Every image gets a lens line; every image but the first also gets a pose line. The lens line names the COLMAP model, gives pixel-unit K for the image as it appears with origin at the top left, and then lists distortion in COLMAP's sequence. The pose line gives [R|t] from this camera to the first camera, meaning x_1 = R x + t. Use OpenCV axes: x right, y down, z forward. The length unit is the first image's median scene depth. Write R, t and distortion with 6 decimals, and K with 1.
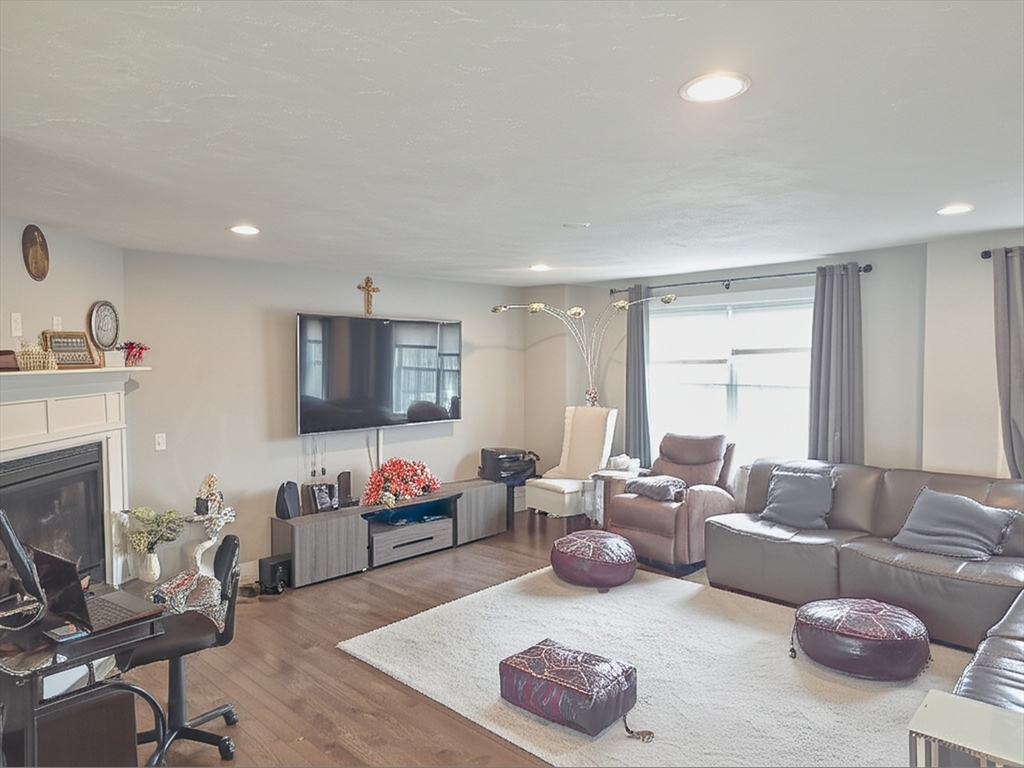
lens RADIAL K [[671.2, 0, 509.3], [0, 671.2, 380.5], [0, 0, 1]] dist [0.074447, -0.045510]
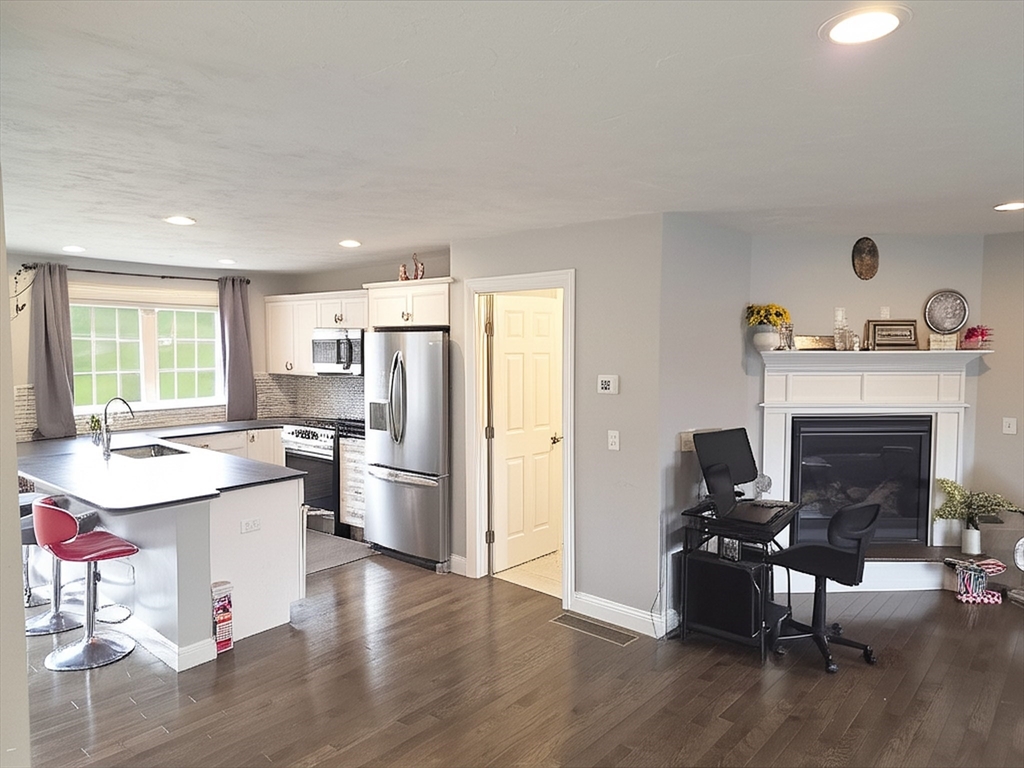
lens RADIAL K [[671.2, 0, 509.3], [0, 671.2, 391.3], [0, 0, 1]] dist [0.074447, -0.045510]
pose [[0.063180, 0.081283, -0.994687, 0.397416], [-0.035021, 0.996245, 0.079186, -0.012709], [0.997387, 0.029832, 0.065790, 0.186296]]
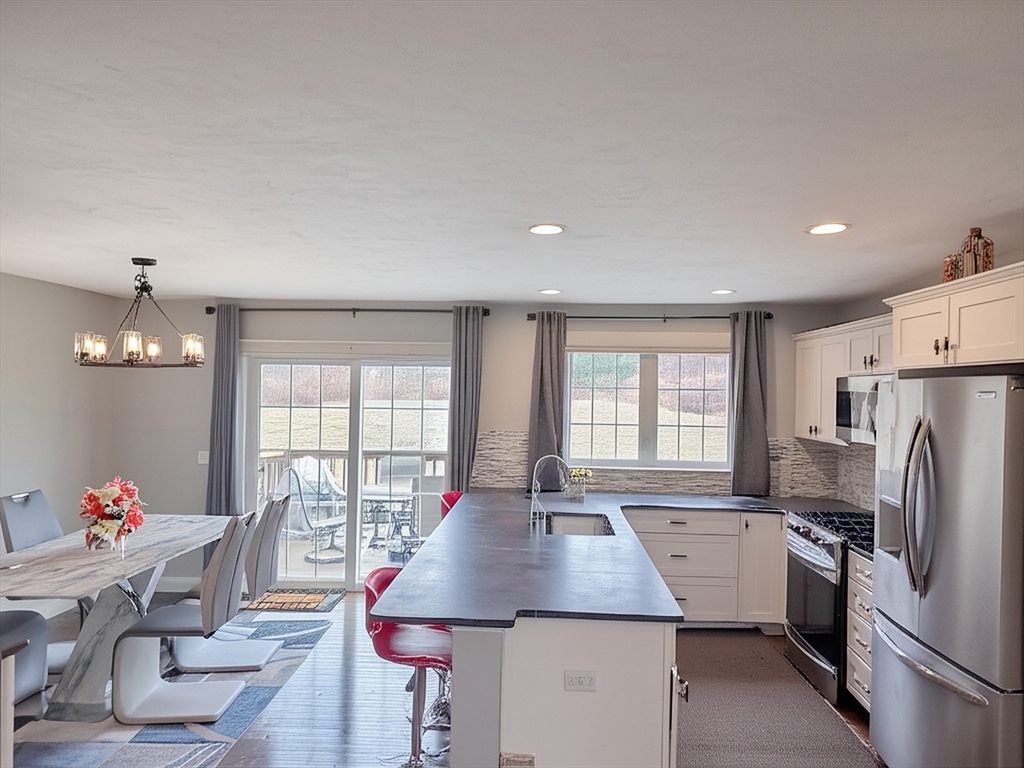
lens RADIAL K [[671.2, 0, 516.0], [0, 671.2, 389.5], [0, 0, 1]] dist [0.074447, -0.045510]
pose [[-0.745408, -0.005403, -0.666587, 0.004652], [-0.033972, 0.998976, 0.029891, -0.011504], [0.665743, 0.044926, -0.744828, 0.273048]]
